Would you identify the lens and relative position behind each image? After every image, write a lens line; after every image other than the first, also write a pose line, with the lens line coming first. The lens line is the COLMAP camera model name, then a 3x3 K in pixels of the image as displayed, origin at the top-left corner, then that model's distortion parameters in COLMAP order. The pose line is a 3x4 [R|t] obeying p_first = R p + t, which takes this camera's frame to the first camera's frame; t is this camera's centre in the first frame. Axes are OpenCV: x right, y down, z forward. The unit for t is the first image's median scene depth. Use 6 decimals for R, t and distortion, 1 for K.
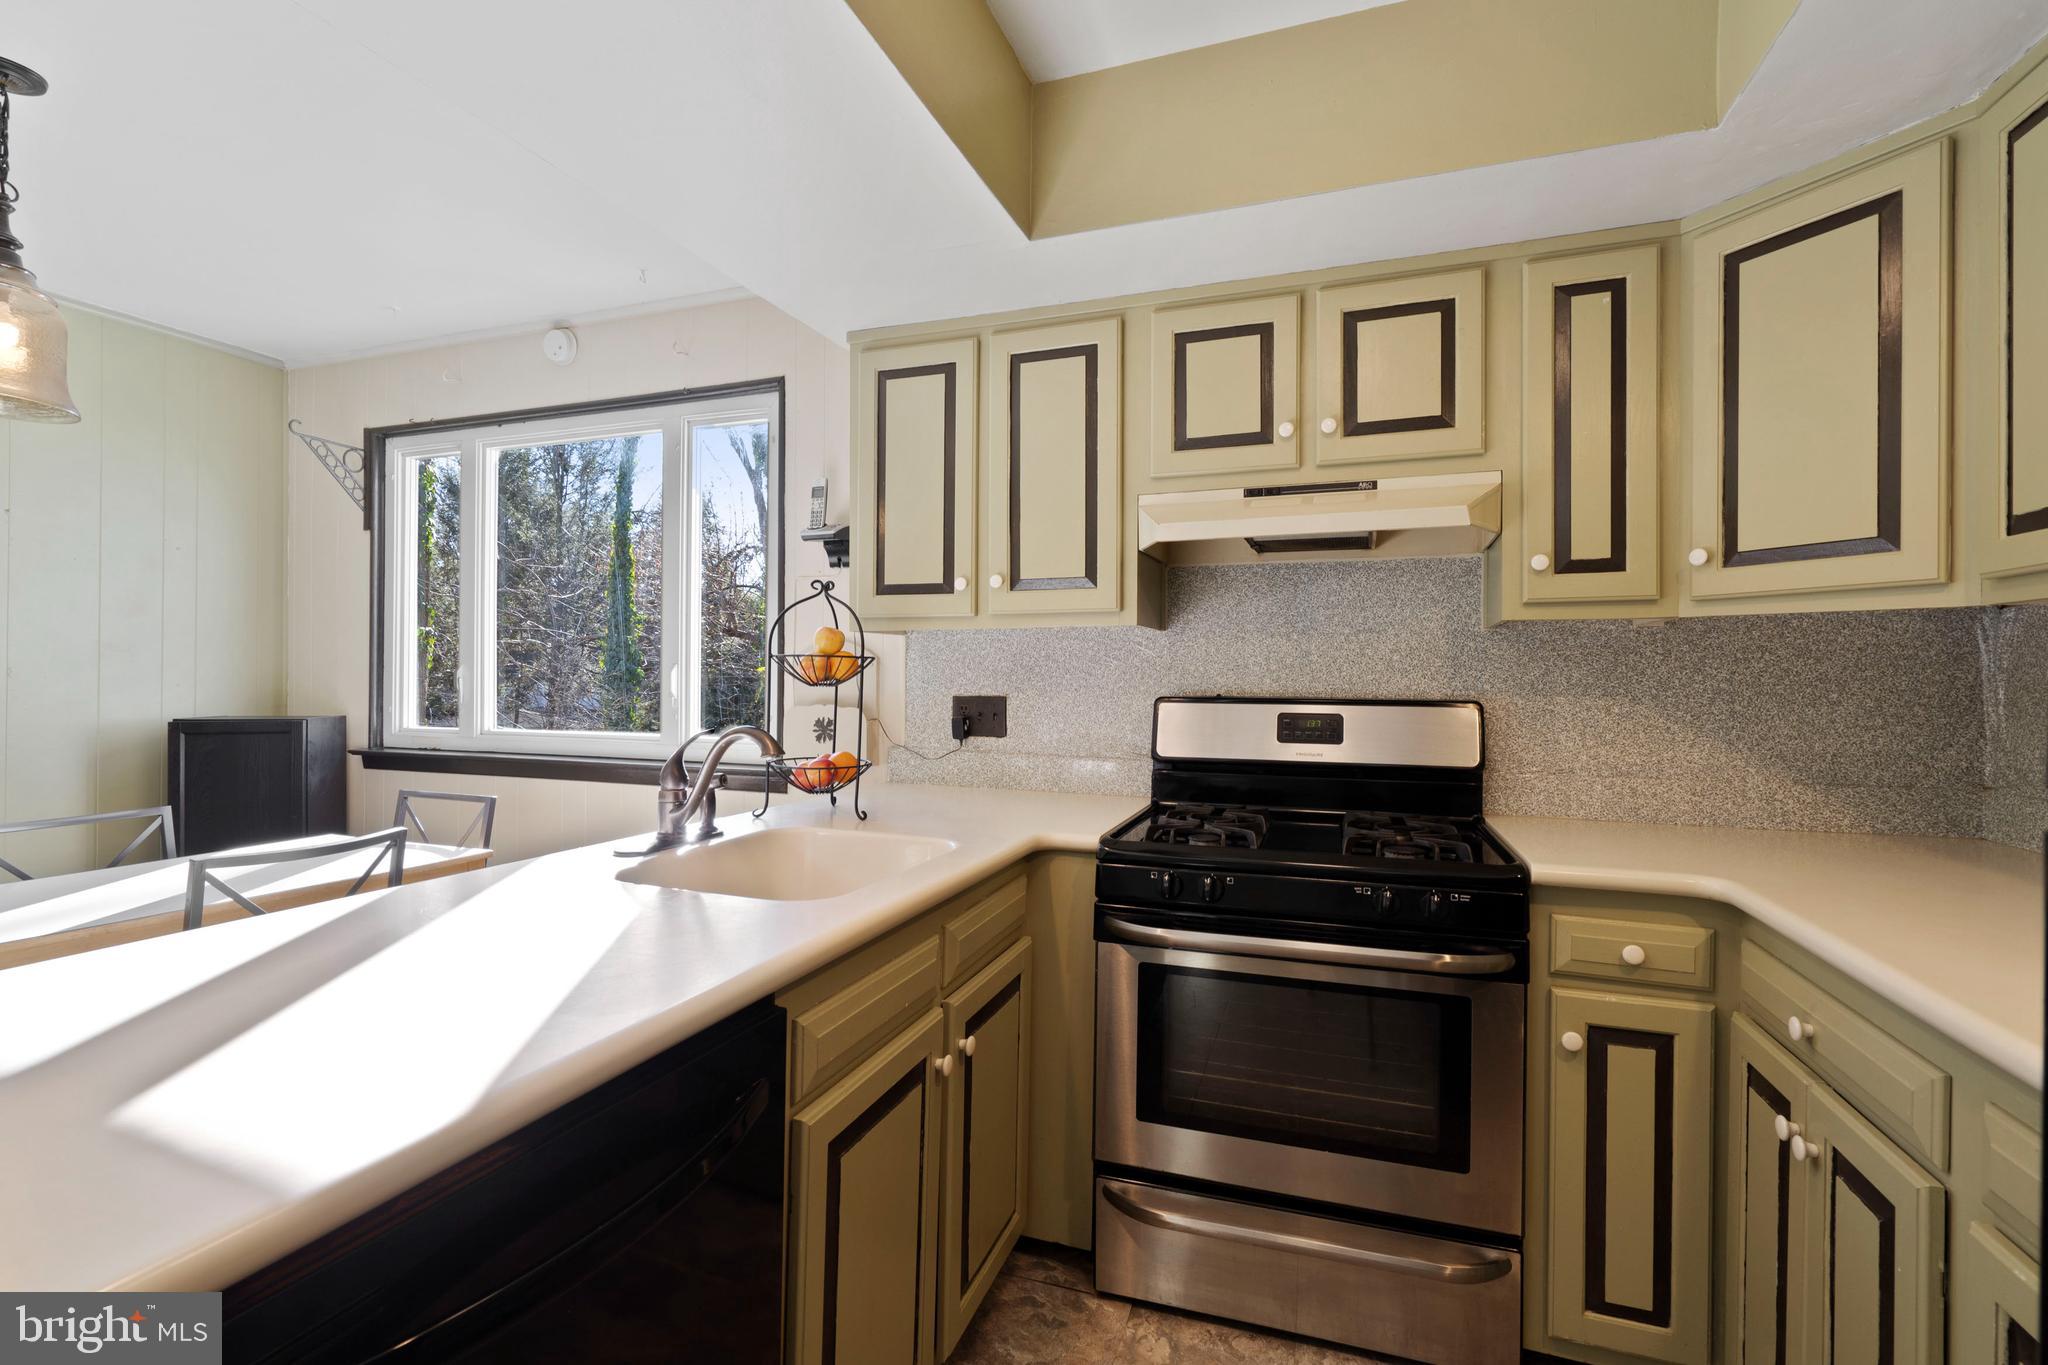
lens RADIAL K [[917.8, 0, 1015.1], [0, 917.8, 676.2], [0, 0, 1]] dist [-0.002444, 0.001913]
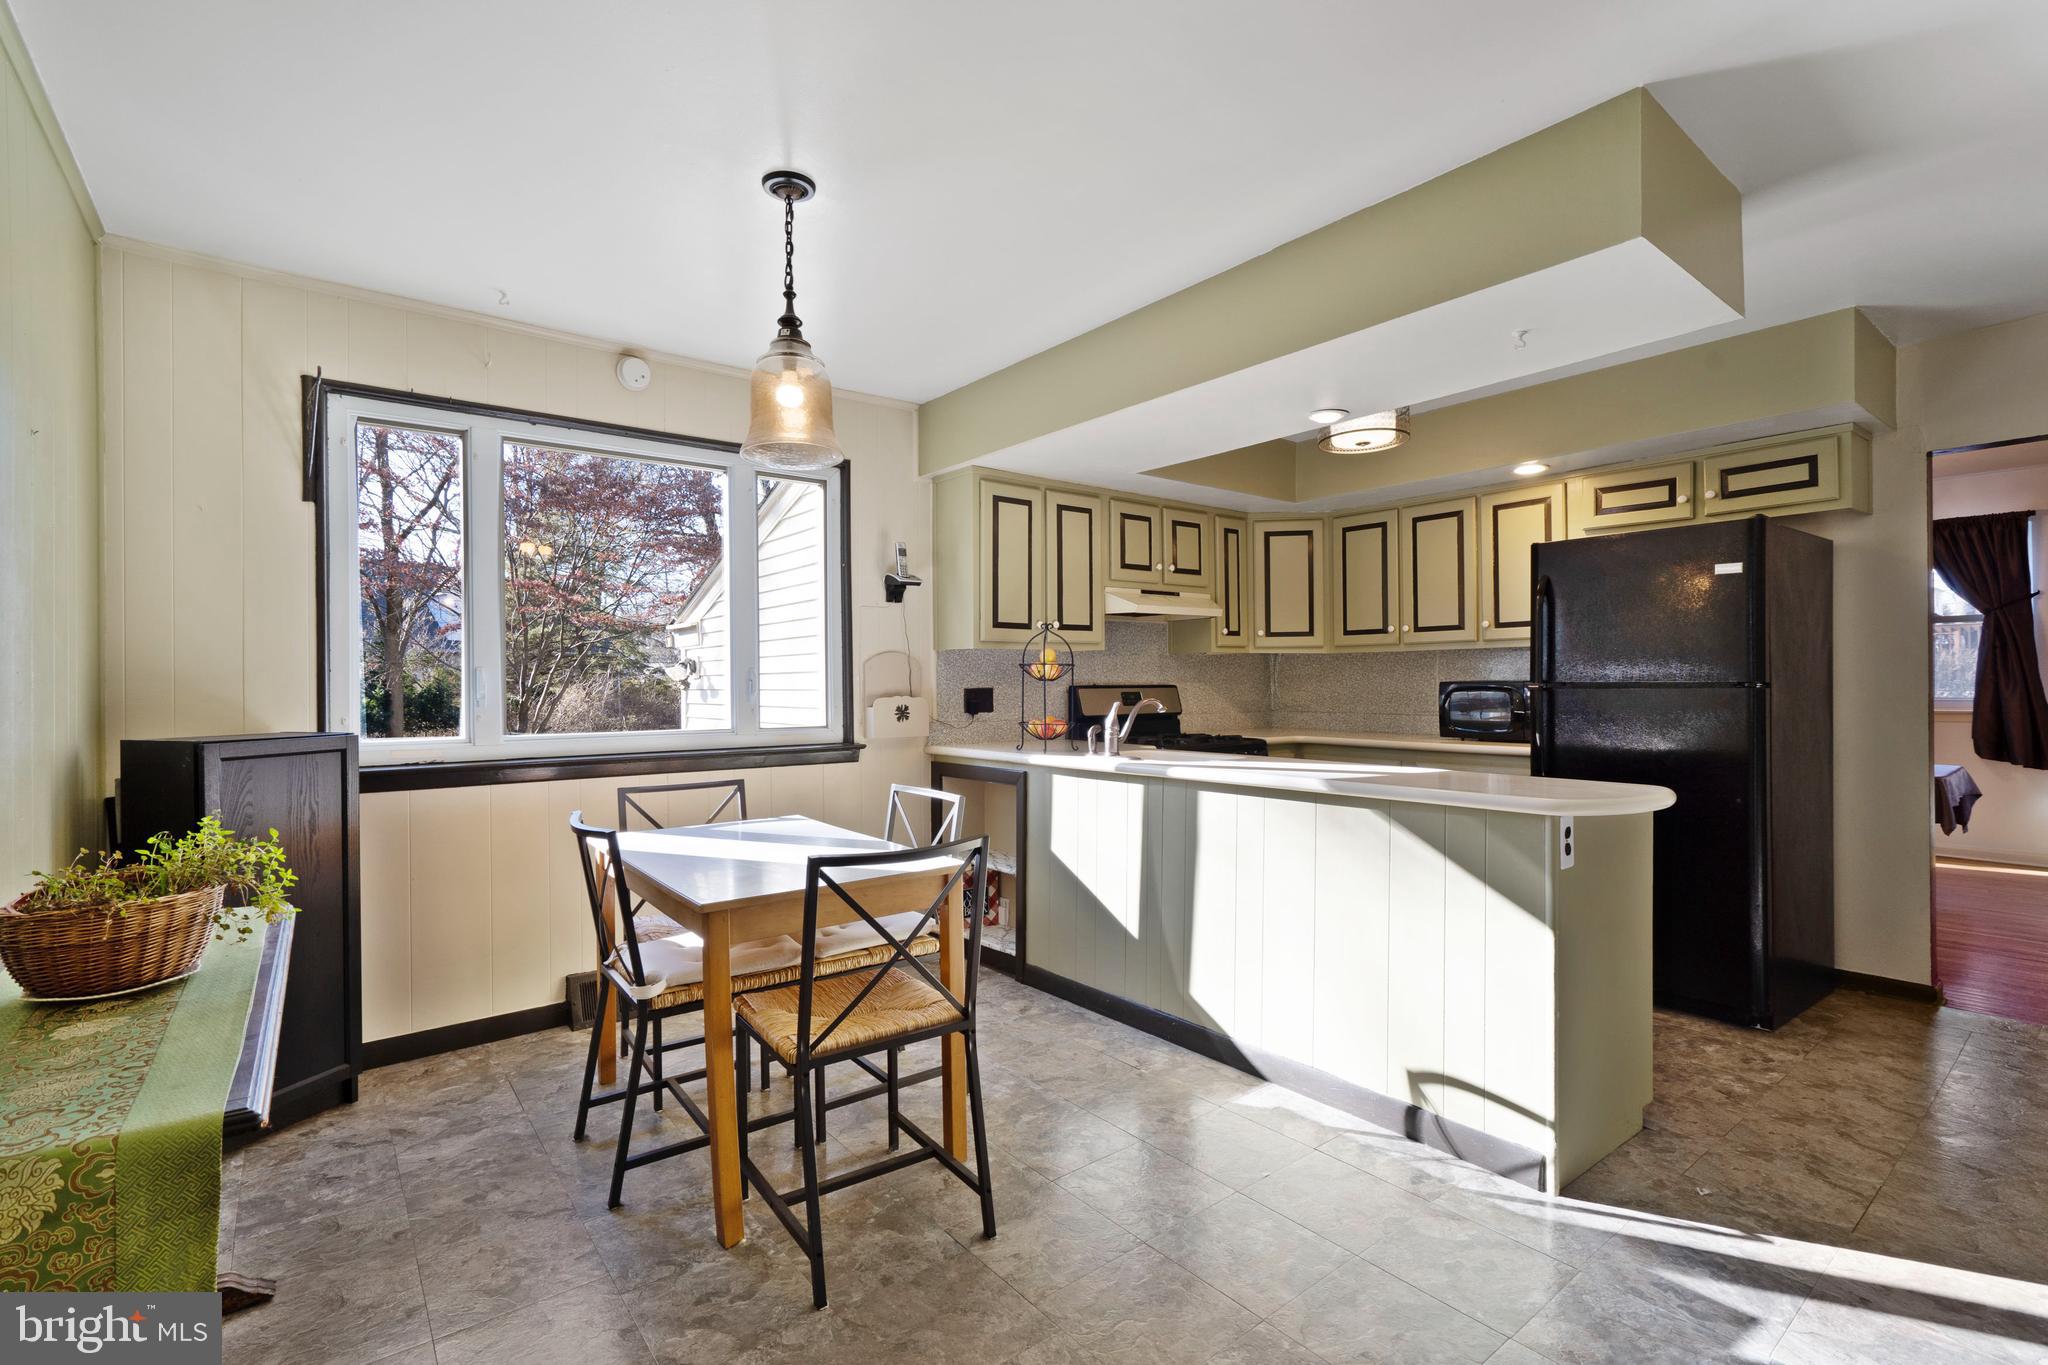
lens RADIAL K [[917.8, 0, 986.9], [0, 917.8, 689.7], [0, 0, 1]] dist [-0.002444, 0.001913]
pose [[0.553821, -0.012899, 0.832536, -1.606548], [0.011589, 0.999903, 0.007782, 0.013032], [-0.832555, 0.005338, 0.553917, 0.078673]]
